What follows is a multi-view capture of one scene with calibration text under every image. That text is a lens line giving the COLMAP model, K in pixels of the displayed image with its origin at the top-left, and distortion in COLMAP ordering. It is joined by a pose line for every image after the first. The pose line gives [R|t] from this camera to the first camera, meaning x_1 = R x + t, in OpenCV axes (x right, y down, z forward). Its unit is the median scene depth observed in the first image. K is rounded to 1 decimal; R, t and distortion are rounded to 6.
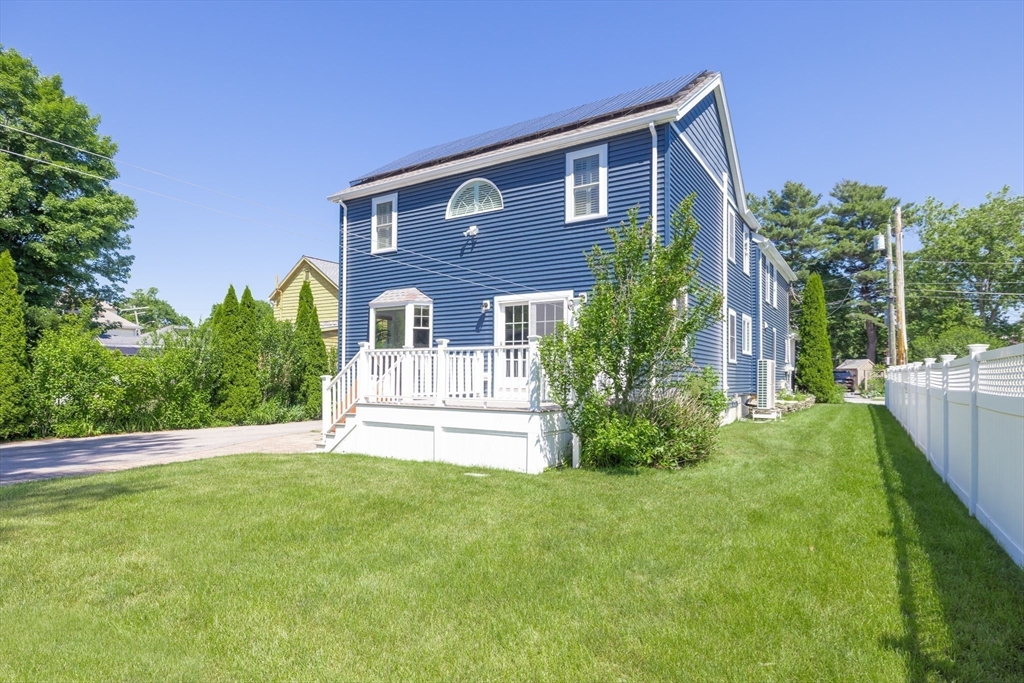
lens RADIAL K [[535.4, 0, 541.9], [0, 535.4, 376.4], [0, 0, 1]] dist [0.000842, -0.000597]
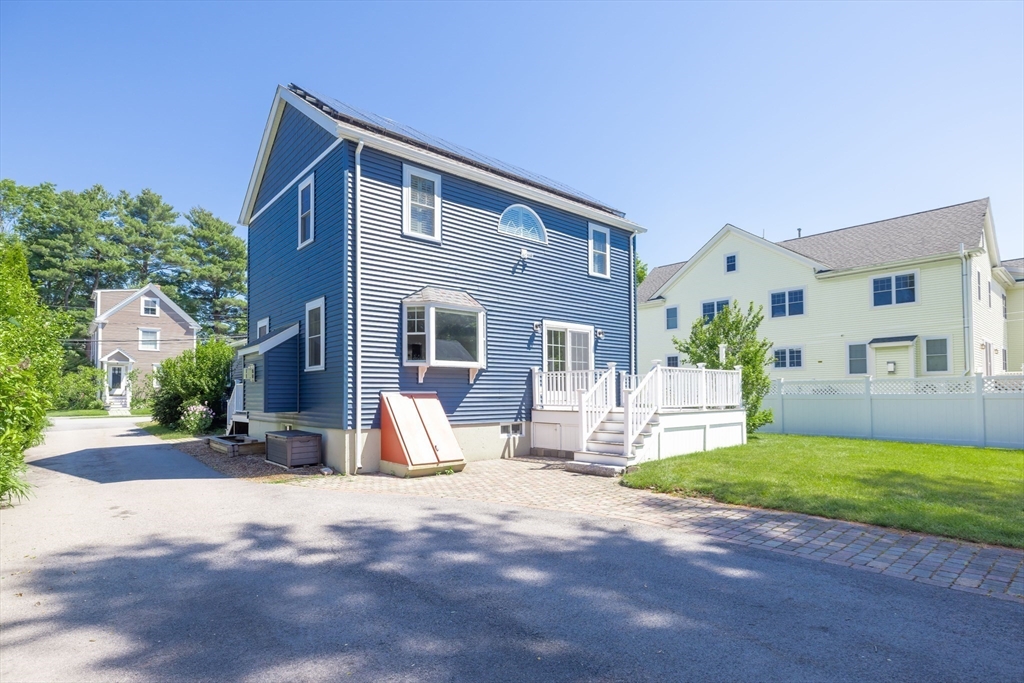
lens RADIAL K [[535.4, 0, 541.9], [0, 535.4, 376.4], [0, 0, 1]] dist [0.000842, -0.000597]
pose [[0.287334, 0.020951, 0.957601, -1.168648], [0.003376, 0.999732, -0.022886, -0.004537], [-0.957824, 0.009809, 0.287186, 0.685826]]
